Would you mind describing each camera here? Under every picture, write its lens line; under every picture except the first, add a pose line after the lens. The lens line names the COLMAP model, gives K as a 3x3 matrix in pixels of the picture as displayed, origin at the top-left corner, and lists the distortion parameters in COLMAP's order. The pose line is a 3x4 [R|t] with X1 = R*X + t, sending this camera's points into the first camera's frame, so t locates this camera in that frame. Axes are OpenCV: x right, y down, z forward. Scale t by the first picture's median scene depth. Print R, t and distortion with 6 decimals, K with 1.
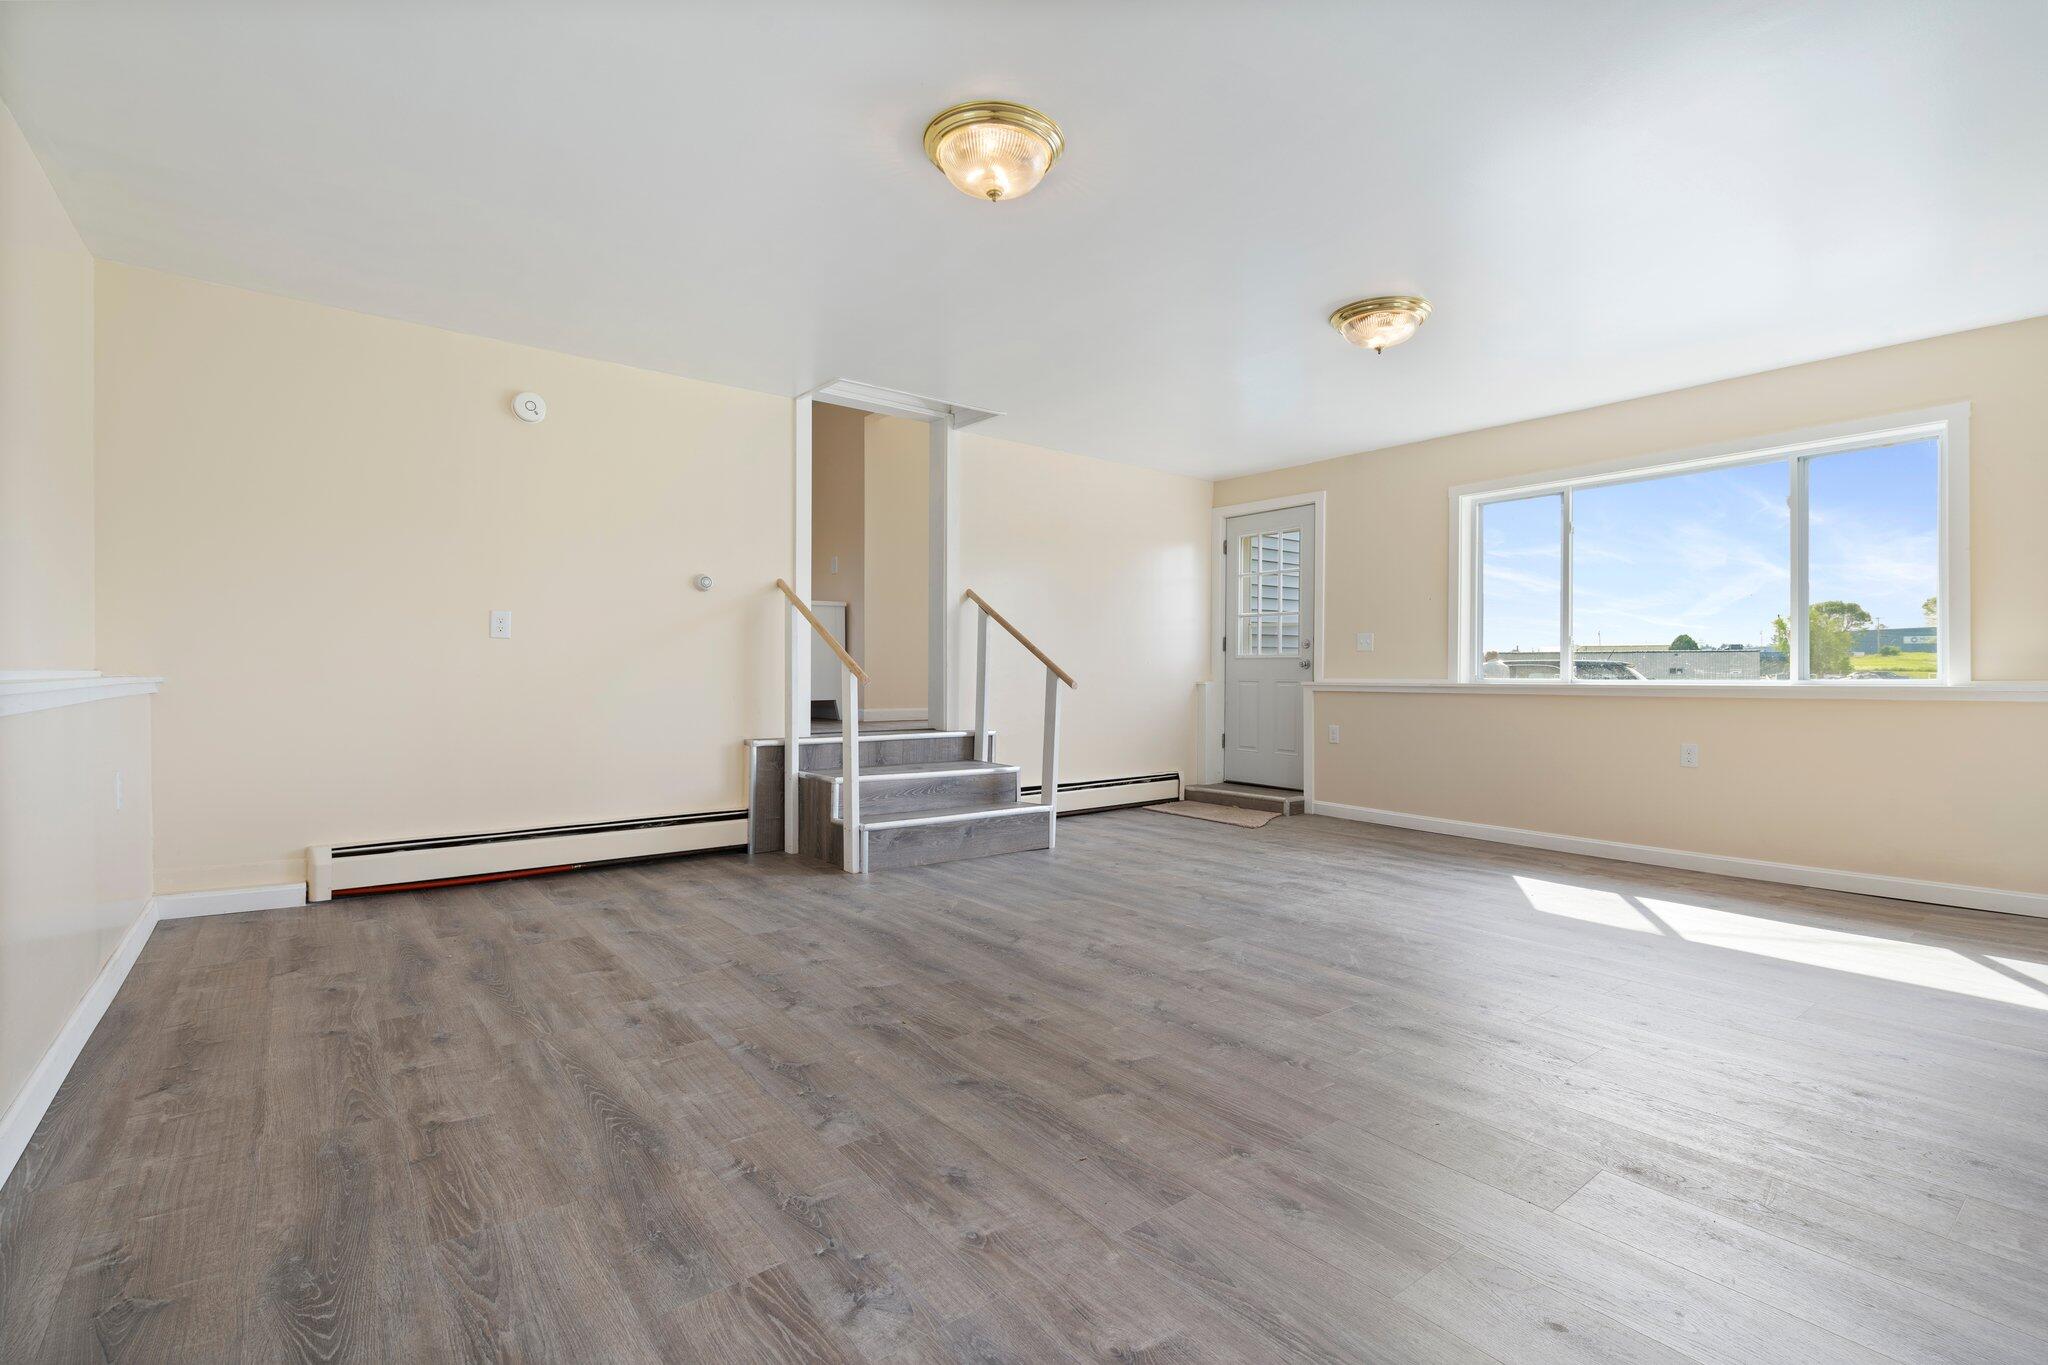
lens RADIAL K [[941.9, 0, 1030.3], [0, 941.9, 671.4], [0, 0, 1]] dist [-0.014357, 0.000564]
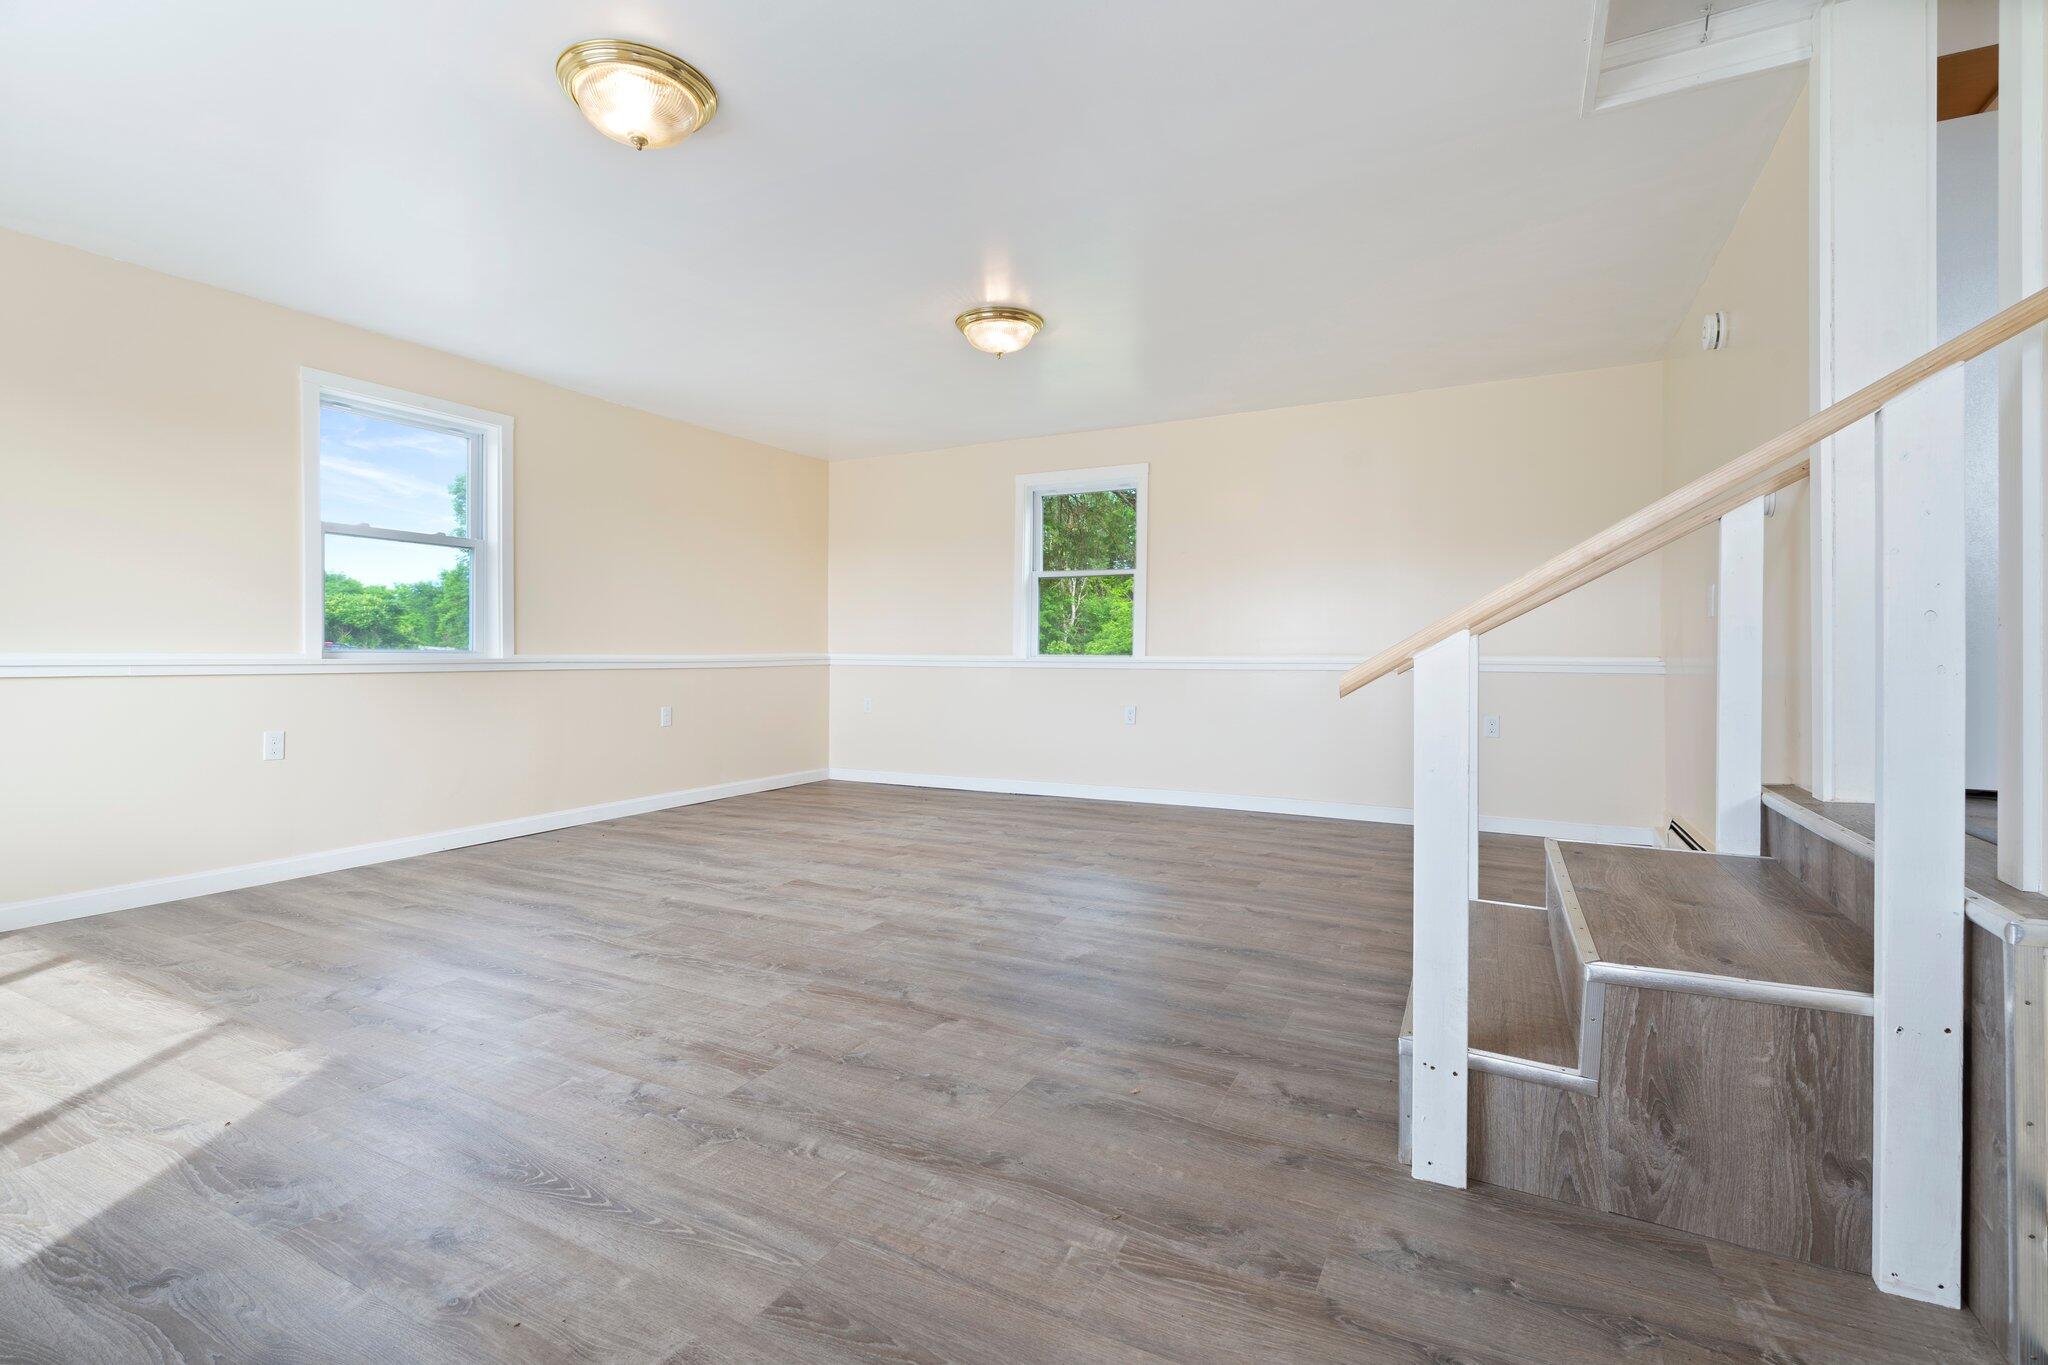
lens RADIAL K [[941.9, 0, 1019.0], [0, 941.9, 668.1], [0, 0, 1]] dist [-0.014357, 0.000564]
pose [[-0.917949, -0.003128, -0.396687, 0.323645], [-0.006291, 0.999958, 0.006673, 0.007069], [0.396649, 0.008621, -0.917930, 1.423894]]
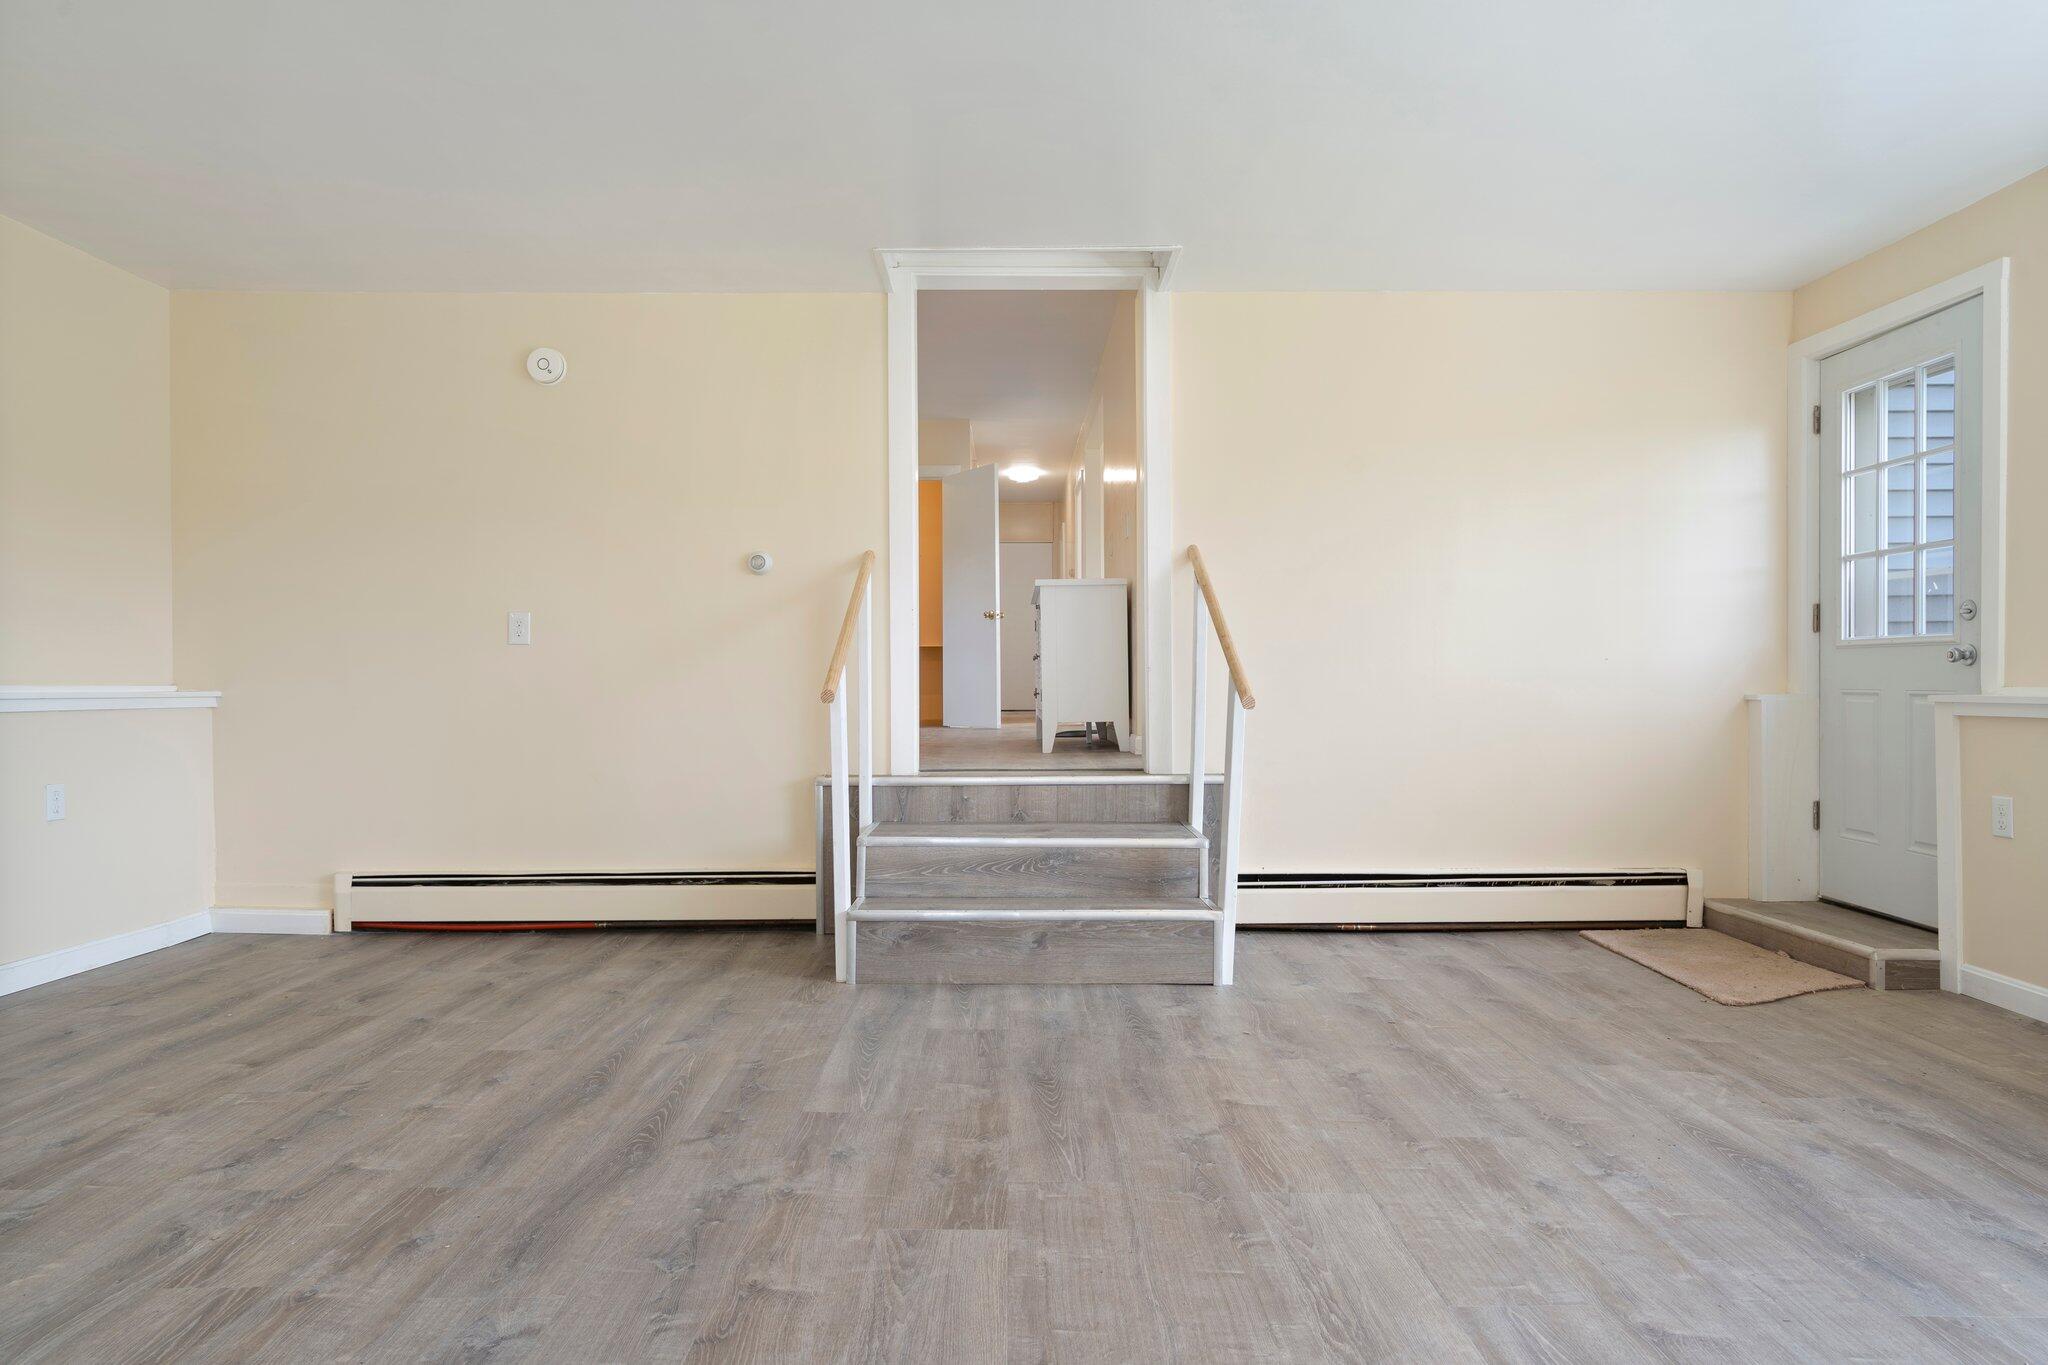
lens RADIAL K [[1233.4, 0, 1013.3], [0, 1233.4, 688.9], [0, 0, 1]] dist [0.010331, -0.005724]
pose [[0.783782, -0.002941, -0.621029, 0.442837], [0.007703, 0.999958, 0.004986, 0.002239], [0.620989, -0.008691, 0.783771, 0.375374]]
